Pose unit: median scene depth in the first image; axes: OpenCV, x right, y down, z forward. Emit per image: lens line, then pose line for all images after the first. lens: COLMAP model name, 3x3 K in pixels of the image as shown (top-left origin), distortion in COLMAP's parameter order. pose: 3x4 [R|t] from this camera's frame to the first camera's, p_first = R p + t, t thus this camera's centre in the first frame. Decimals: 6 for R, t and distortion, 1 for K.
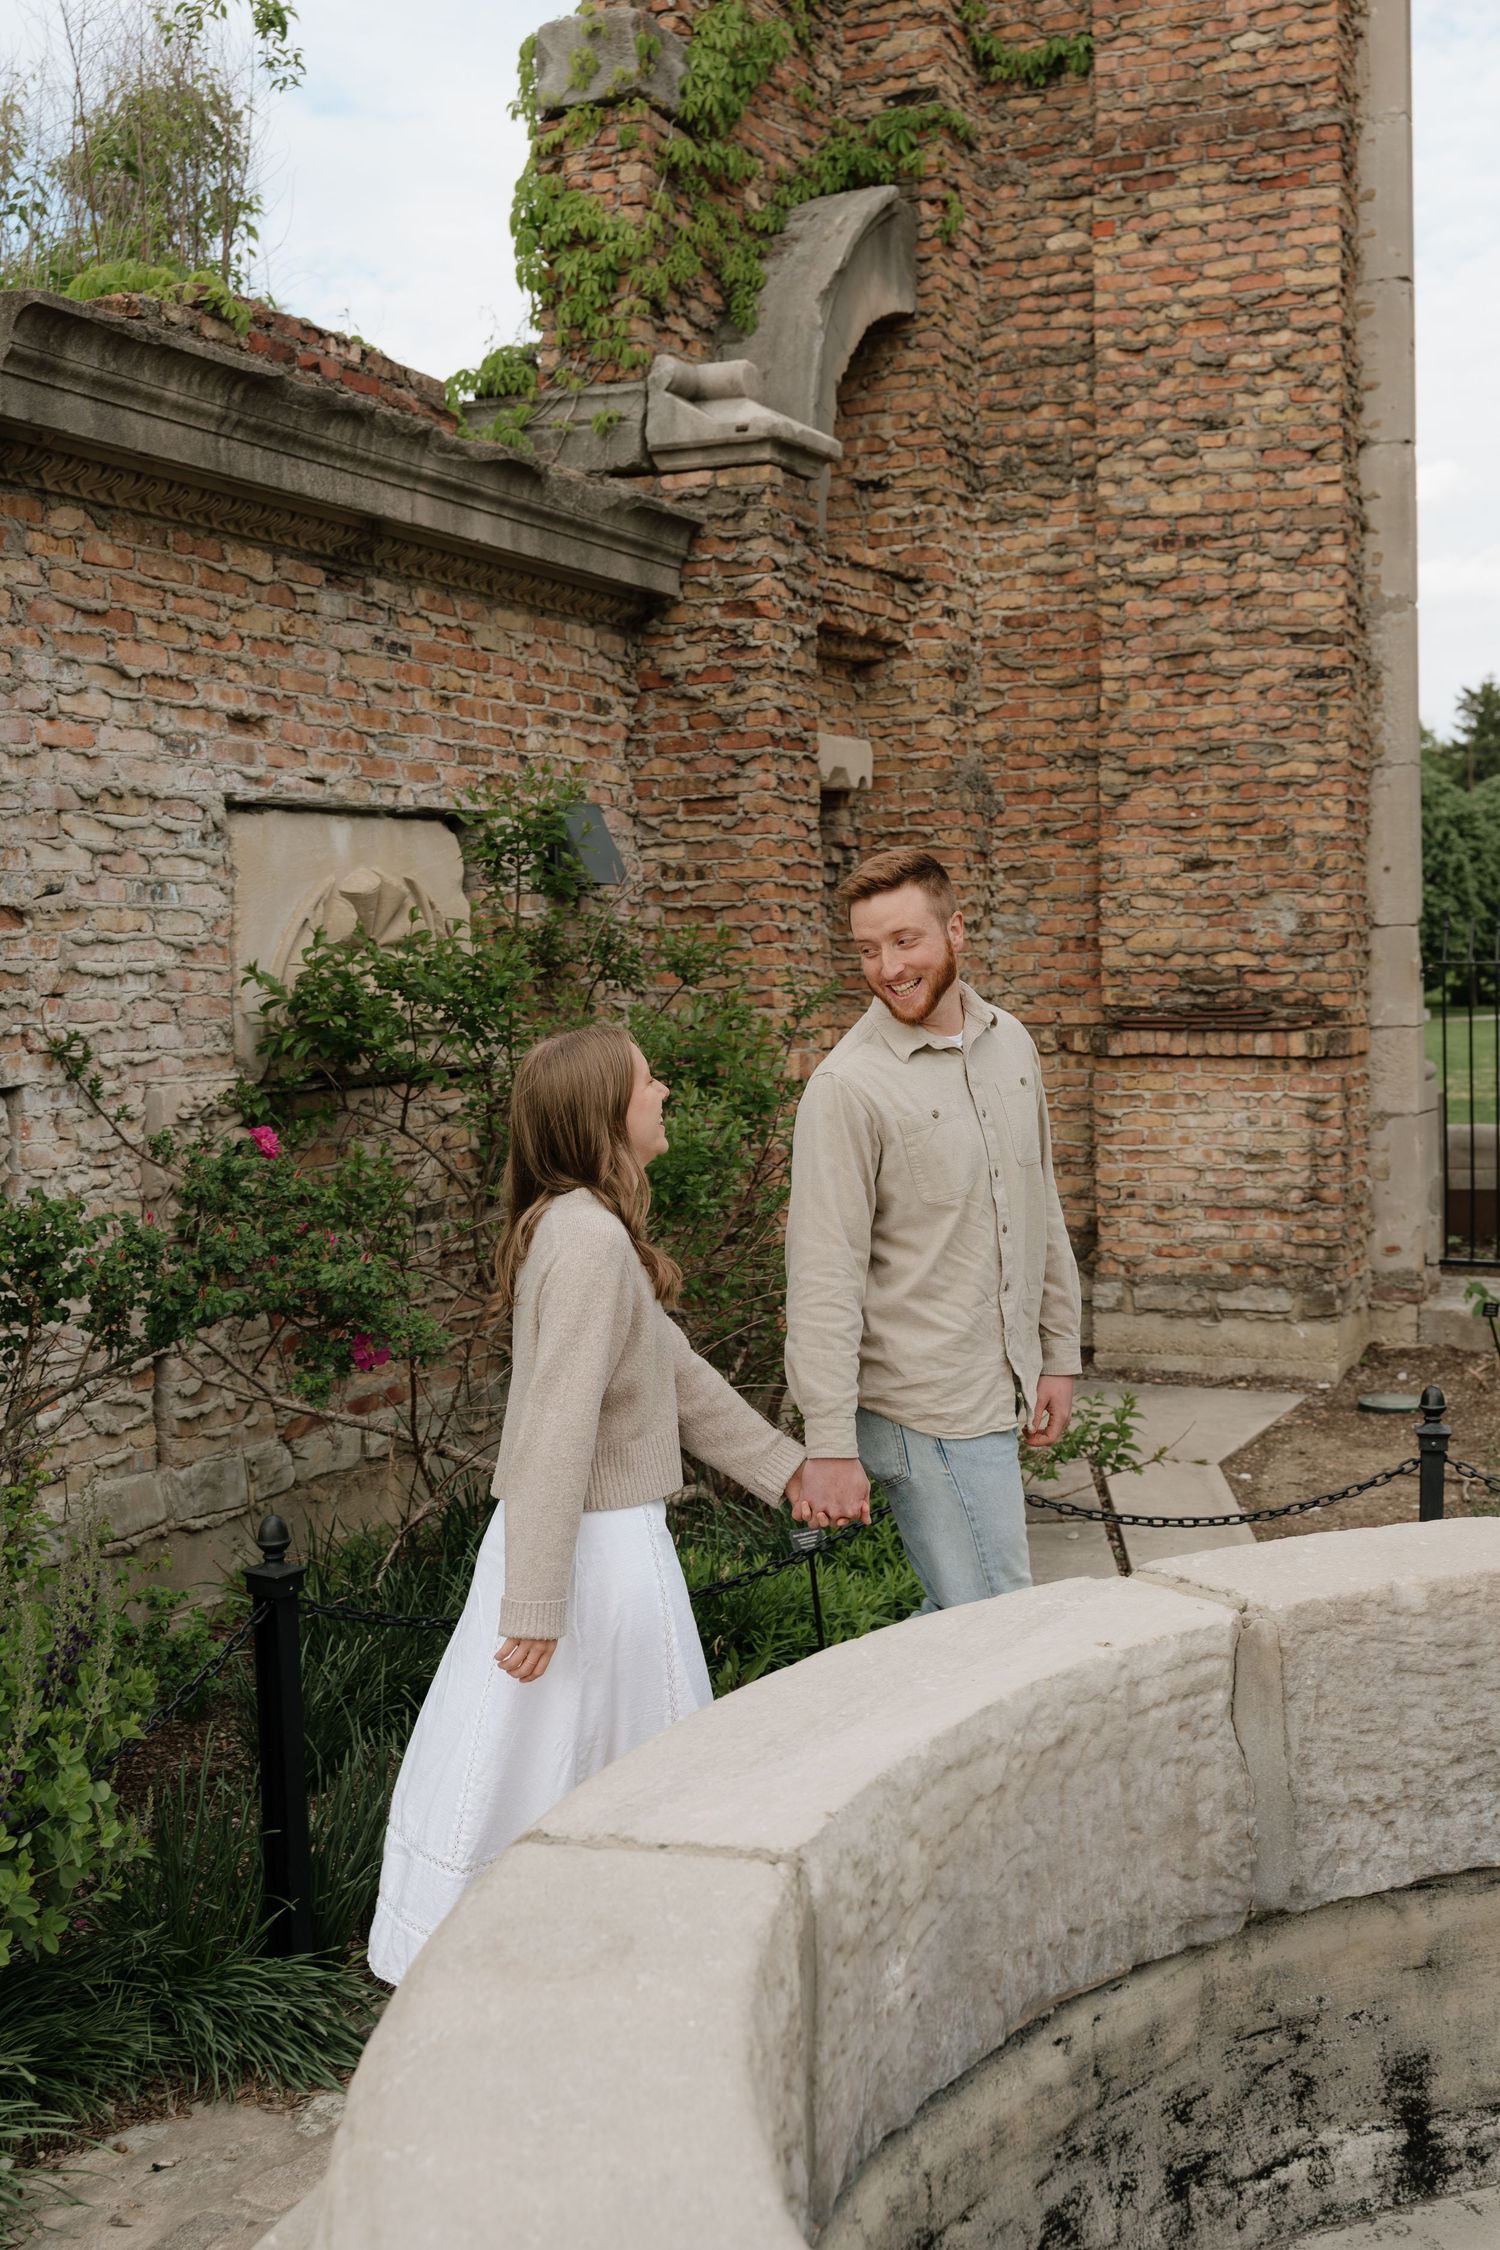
lens RADIAL K [[2366.9, 0, 857.9], [0, 2366.9, 1029.4], [0, 0, 1]] dist [0.011274, 0.000000]
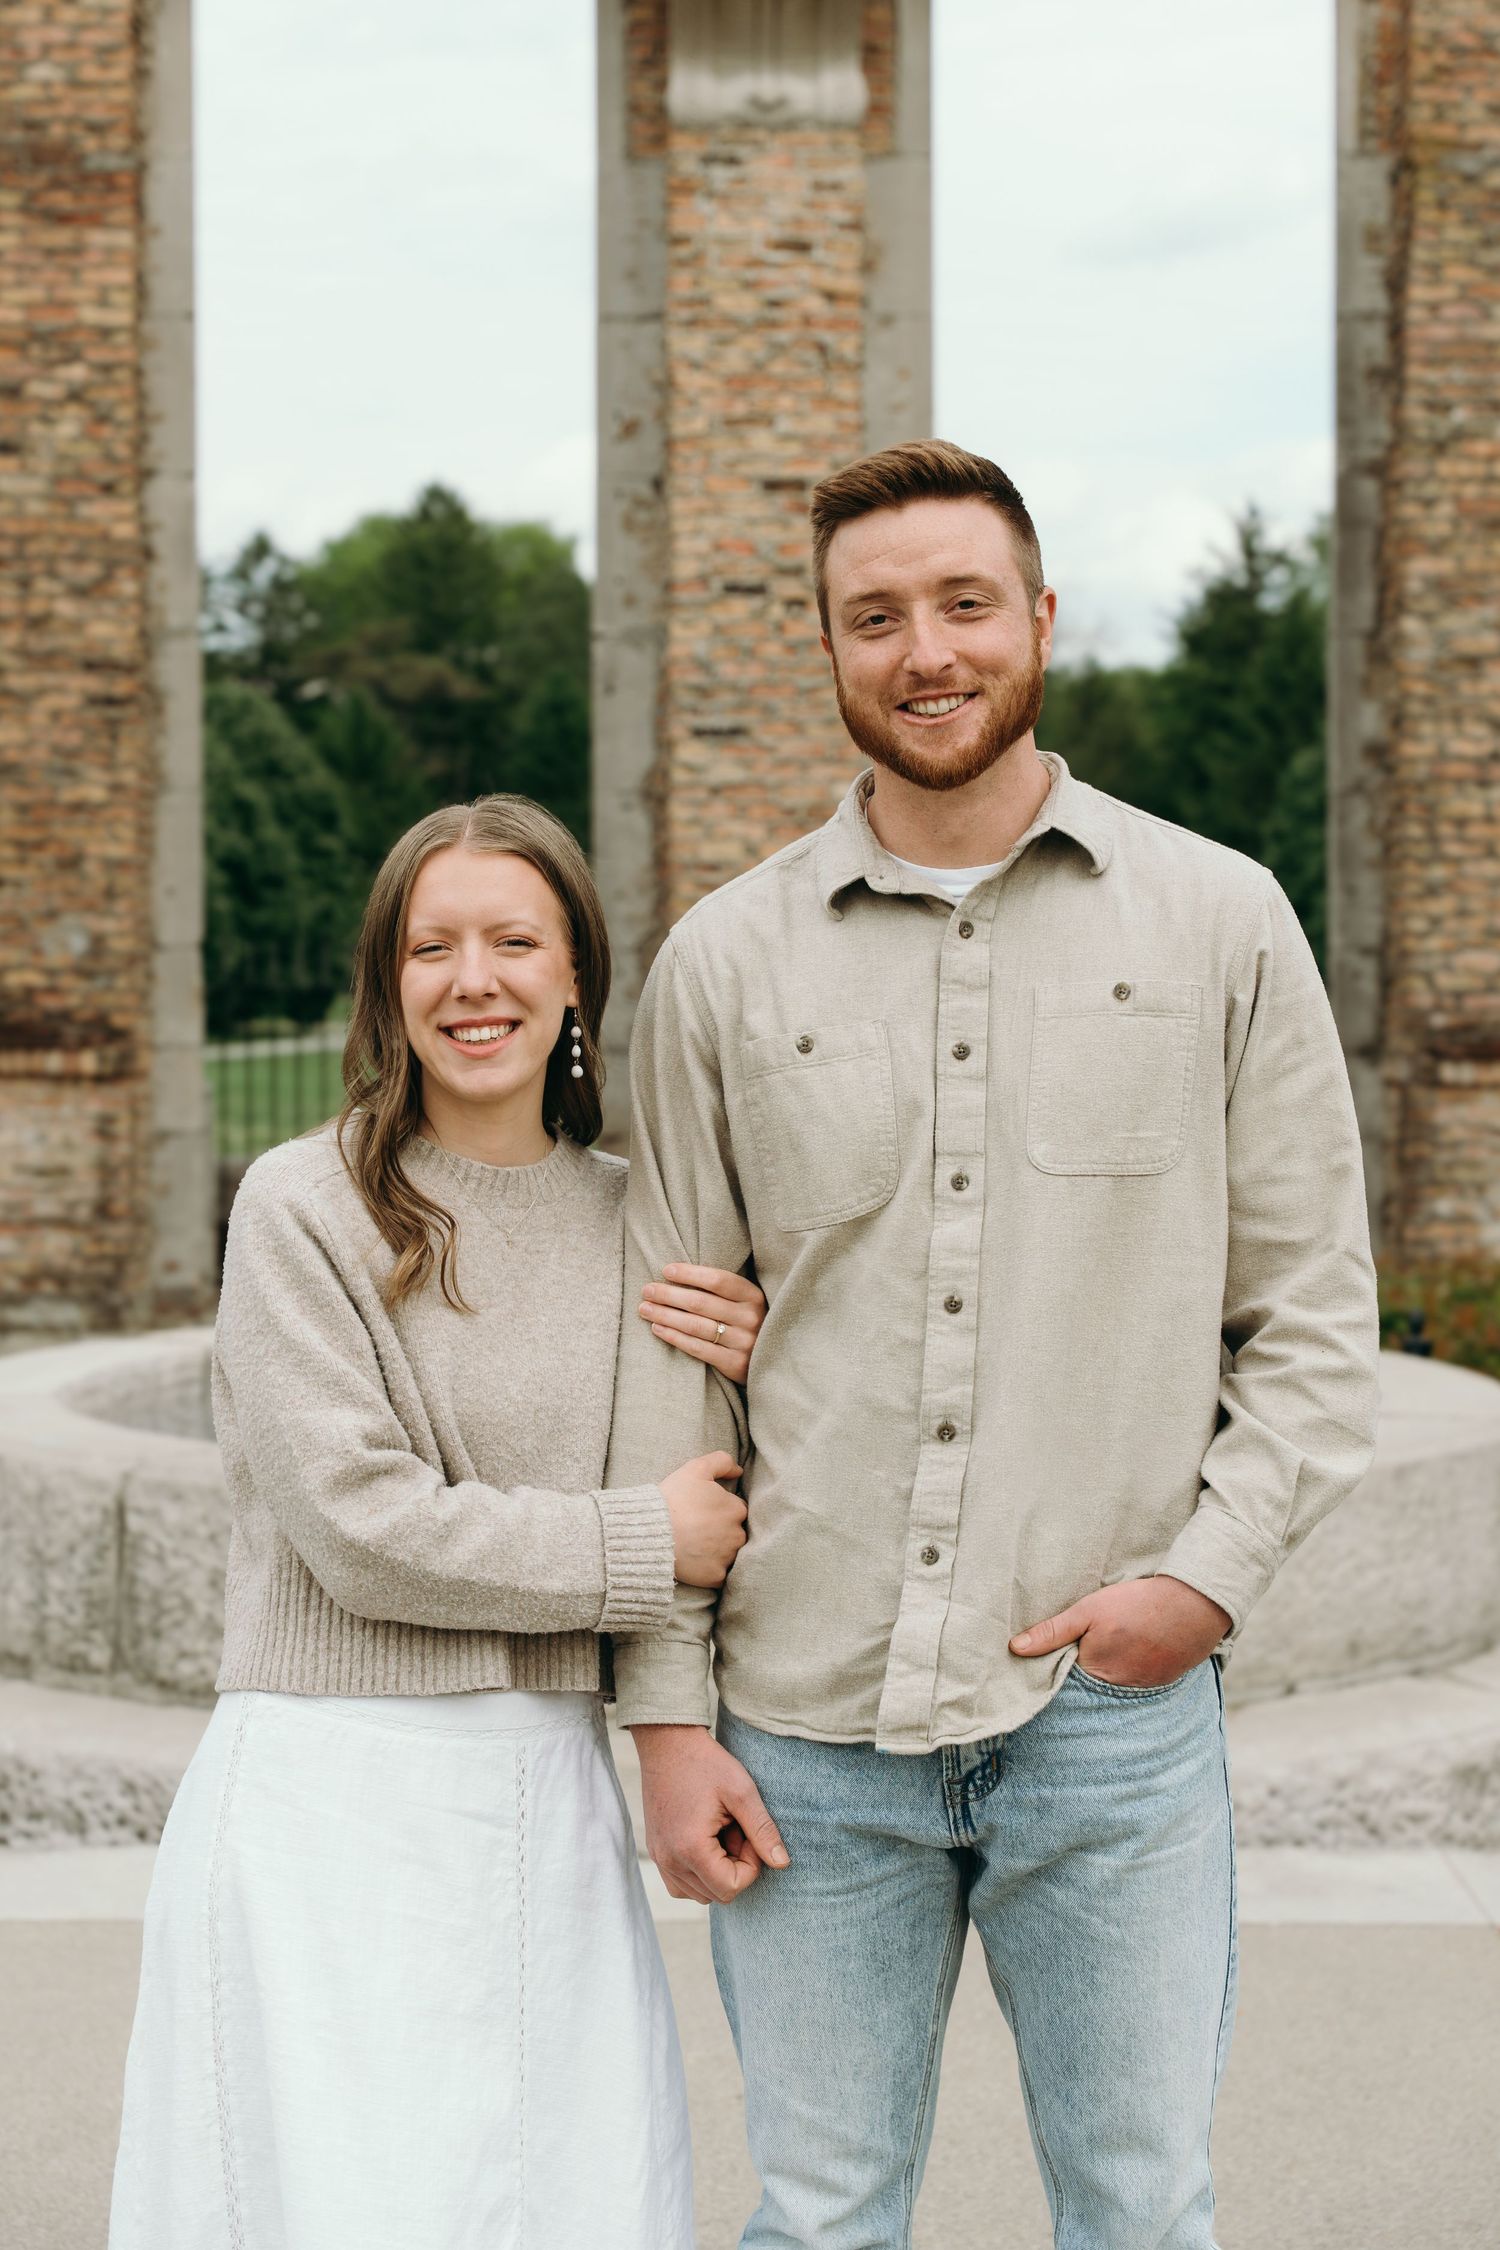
lens RADIAL K [[3849.7, 0, 742.8], [0, 3849.7, 1063.9], [0, 0, 1]] dist [0.041711, 0.000000]
pose [[0.917139, 0.007788, 0.398491, -0.217184], [-0.006509, 0.999968, -0.004563, 0.012520], [-0.398513, 0.001591, 0.917161, -0.637490]]
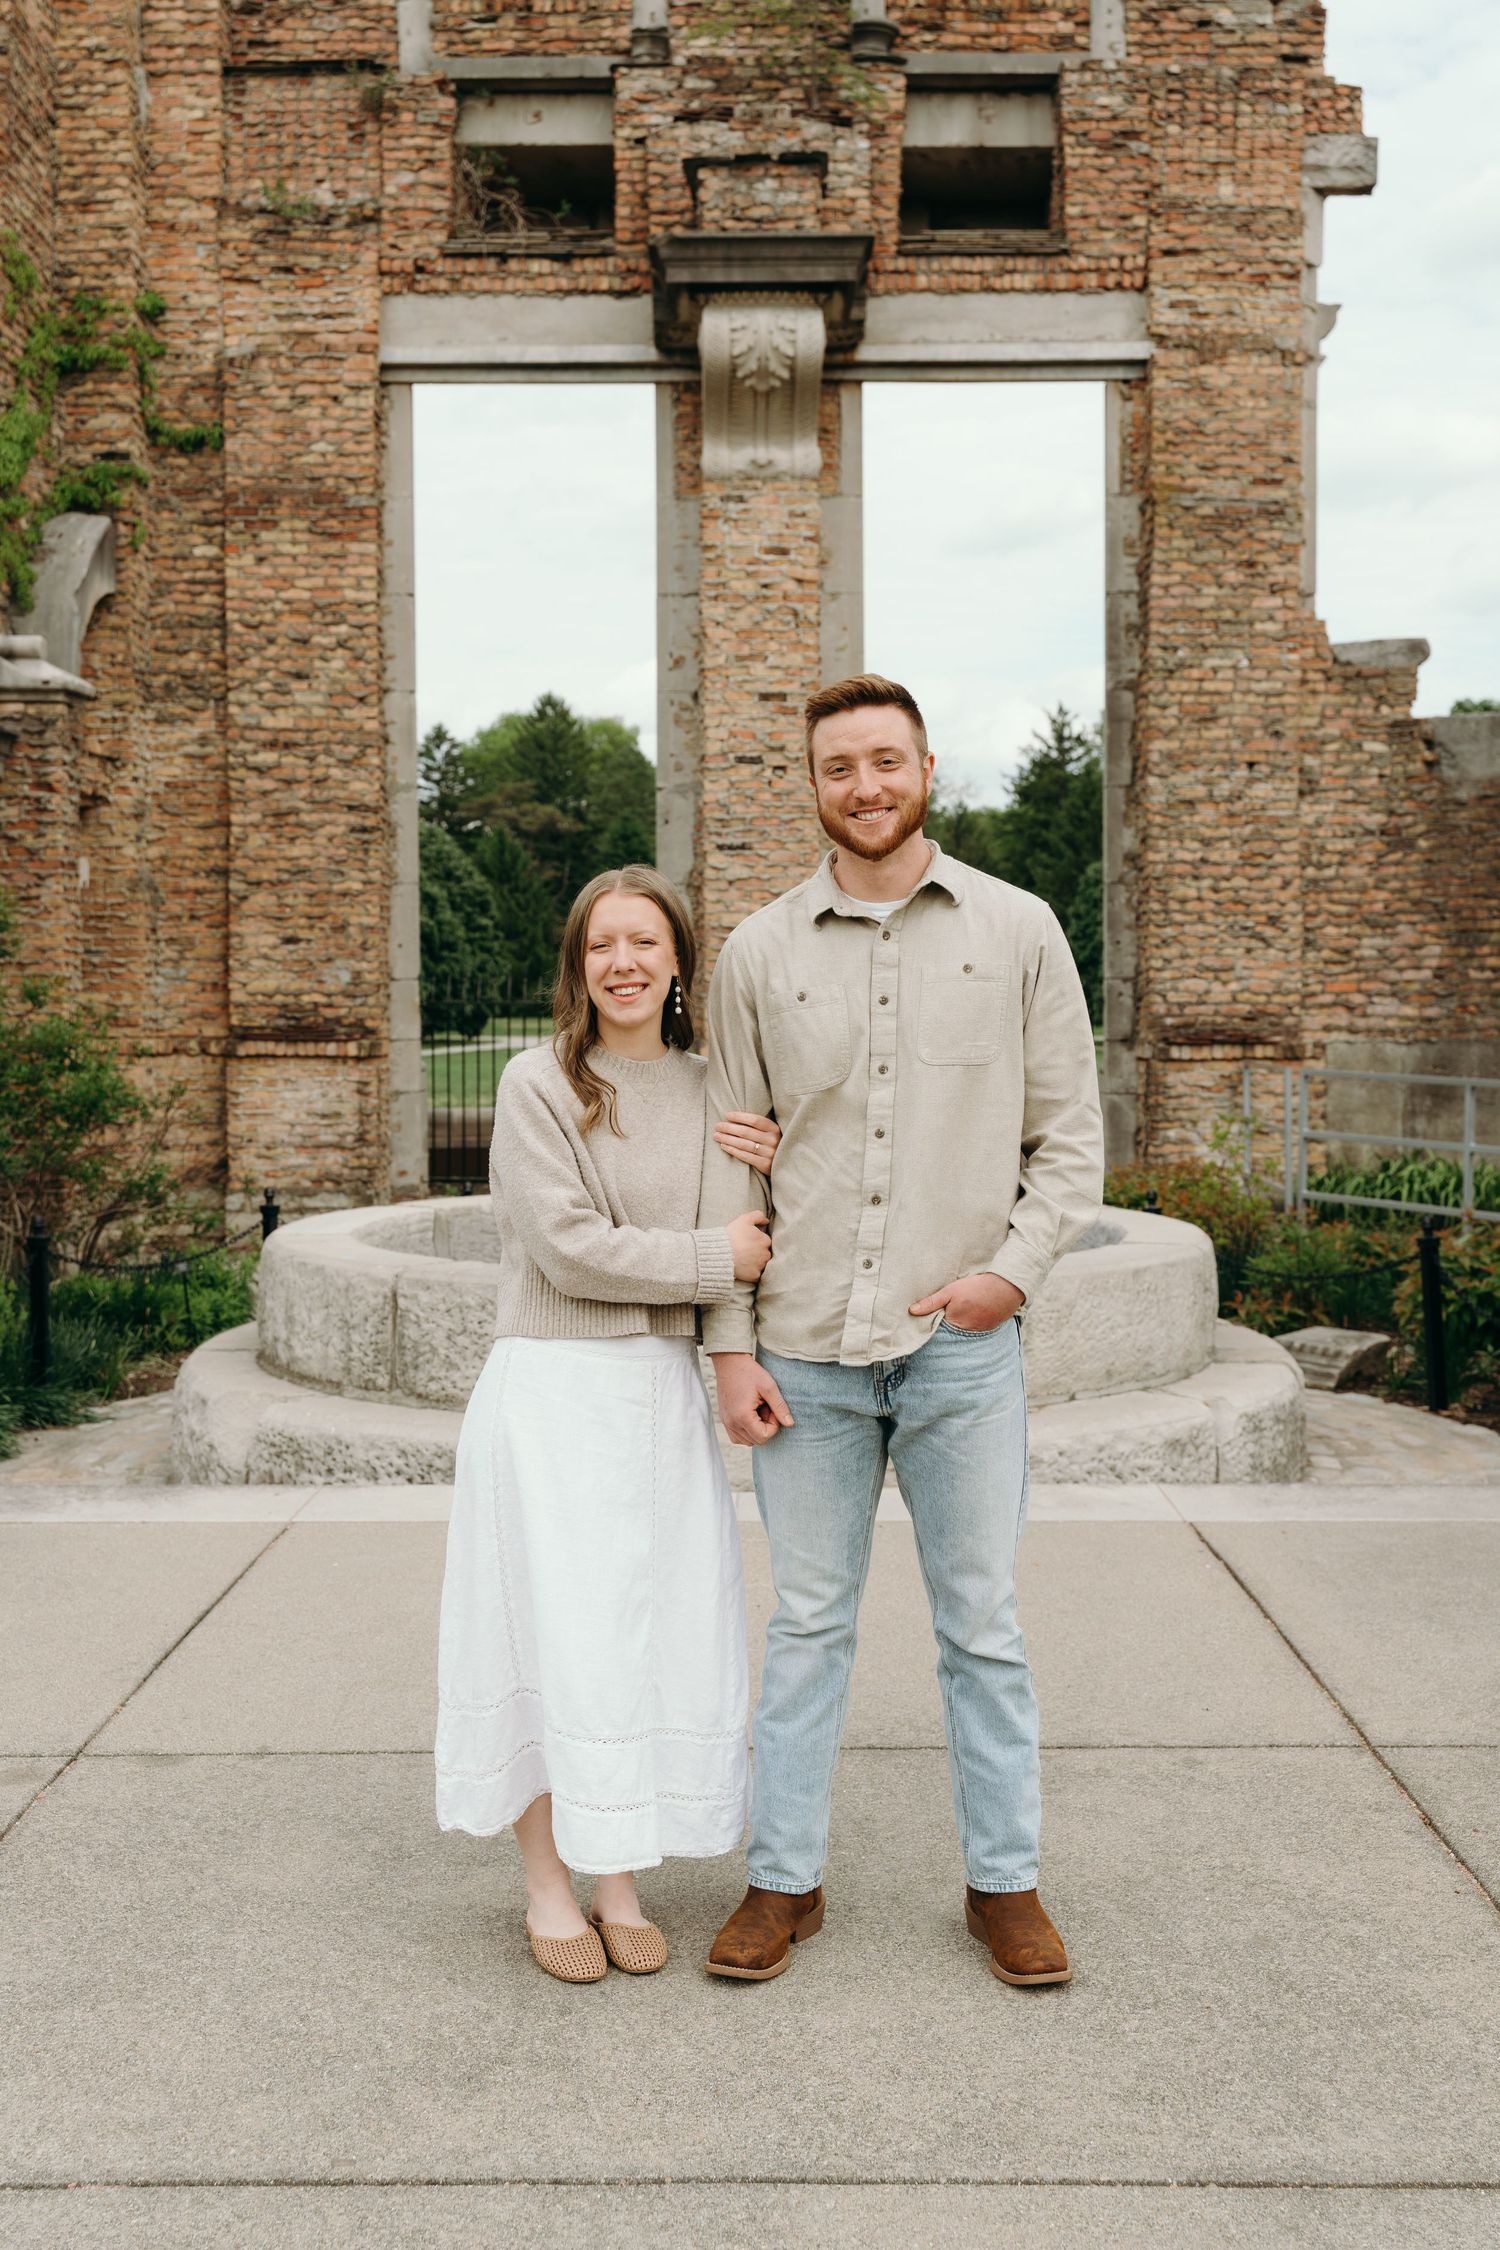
lens RADIAL K [[2413.6, 0, 741.2], [0, 2413.6, 1132.2], [0, 0, 1]] dist [-0.007548, 0.000000]
pose [[0.917384, -0.006748, 0.397946, -0.243879], [-0.003634, 0.999673, 0.025328, 0.020931], [-0.397986, -0.024682, 0.917059, -0.689204]]
